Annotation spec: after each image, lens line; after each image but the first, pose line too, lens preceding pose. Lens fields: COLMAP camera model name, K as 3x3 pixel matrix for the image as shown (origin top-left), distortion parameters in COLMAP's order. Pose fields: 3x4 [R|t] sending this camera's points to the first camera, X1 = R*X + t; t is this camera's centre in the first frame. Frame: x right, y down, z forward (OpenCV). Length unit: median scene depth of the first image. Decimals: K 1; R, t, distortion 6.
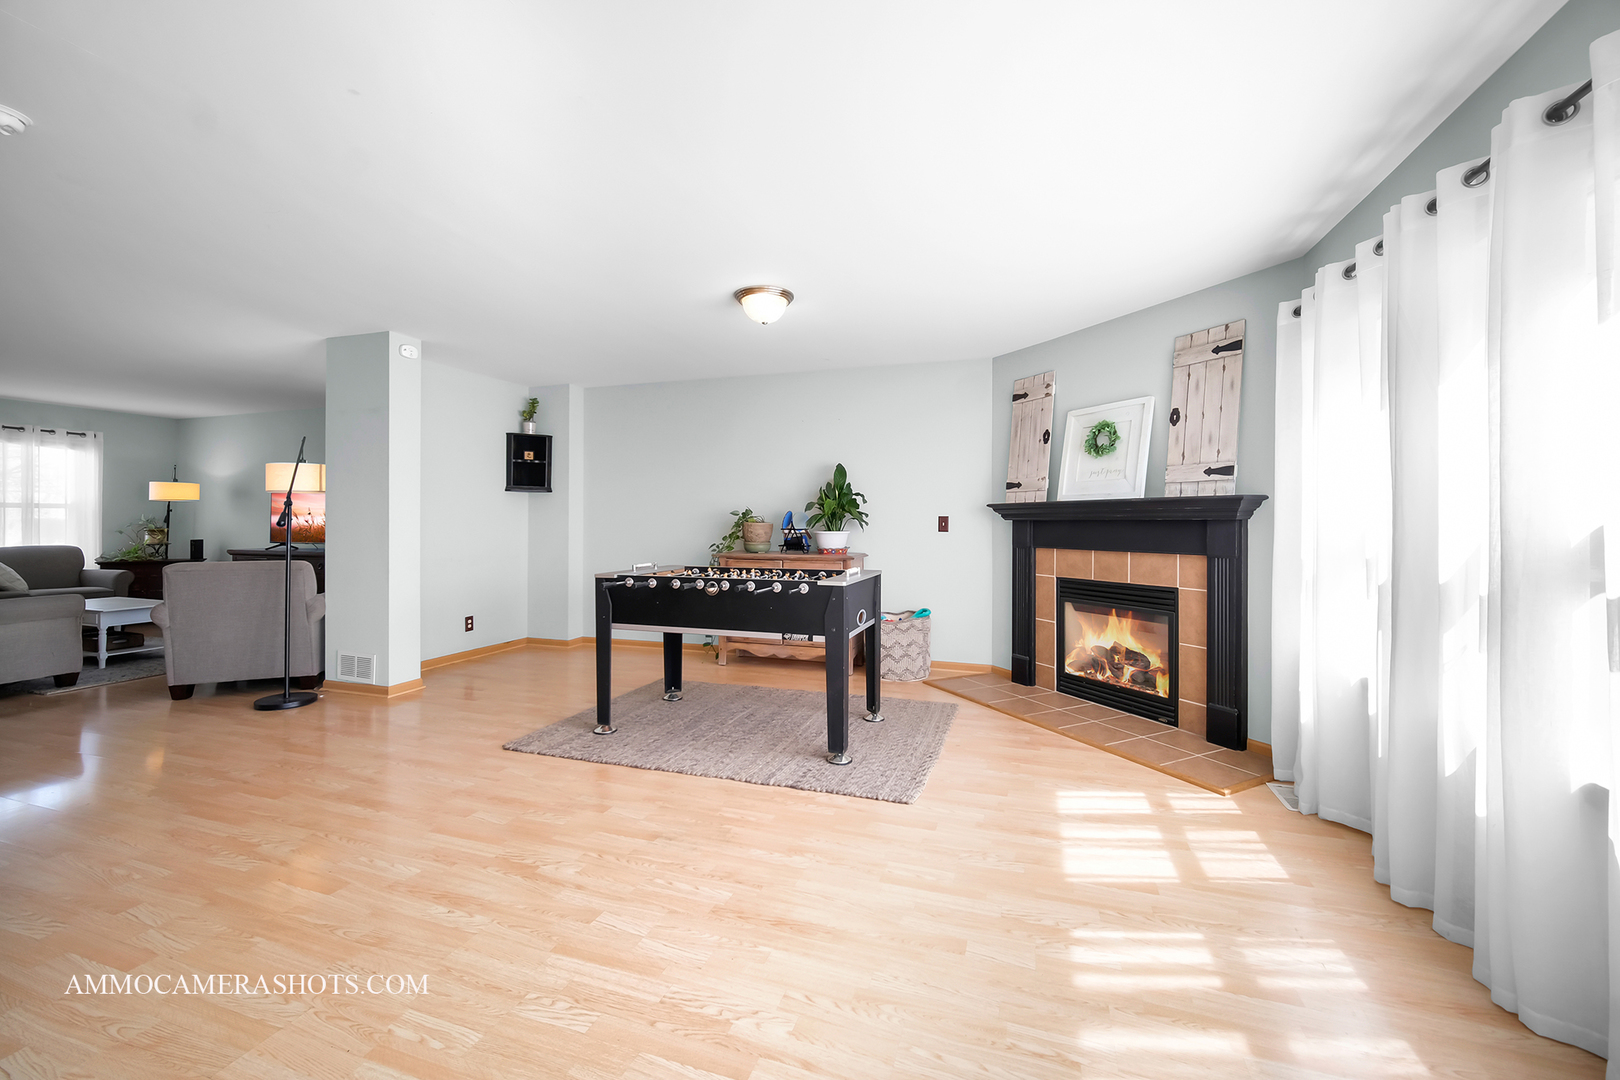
lens RADIAL K [[653.1, 0, 824.0], [0, 653.1, 521.6], [0, 0, 1]] dist [0.001308, -0.000152]
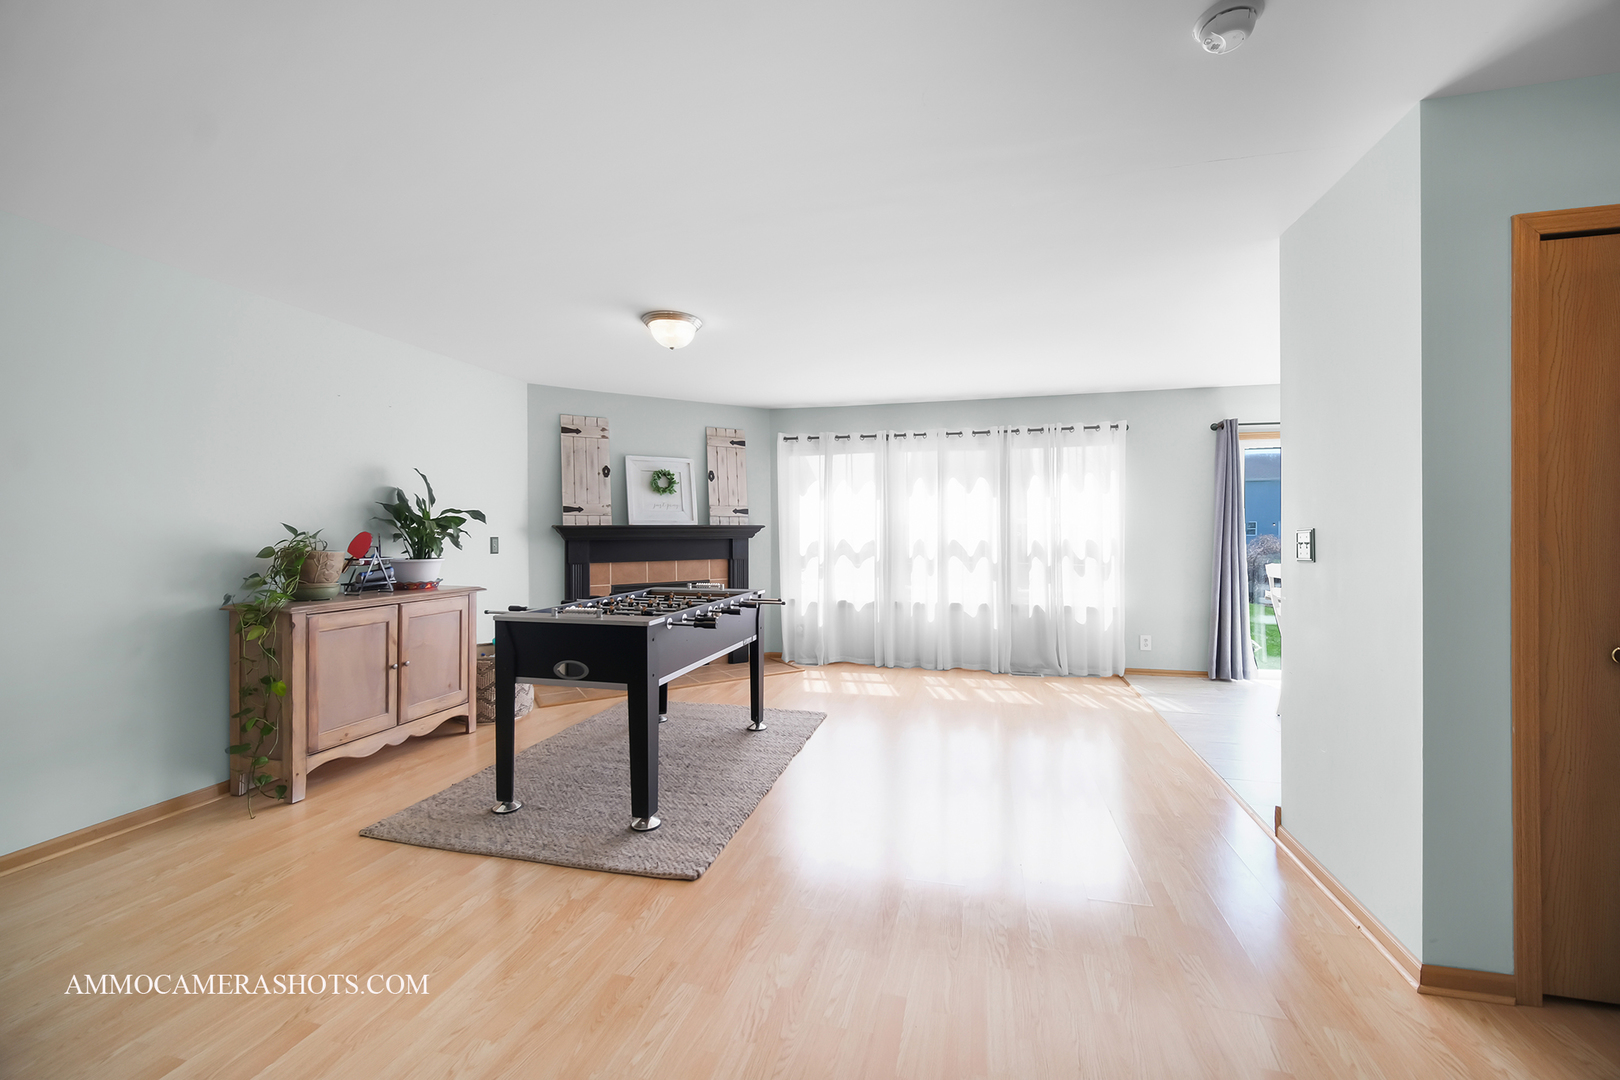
lens RADIAL K [[653.1, 0, 768.4], [0, 653.1, 532.8], [0, 0, 1]] dist [0.001308, -0.000152]
pose [[-0.051944, -0.005984, 0.998632, -0.985693], [0.001903, 0.999980, 0.006091, -0.024229], [-0.998648, 0.002216, -0.051932, 0.835533]]
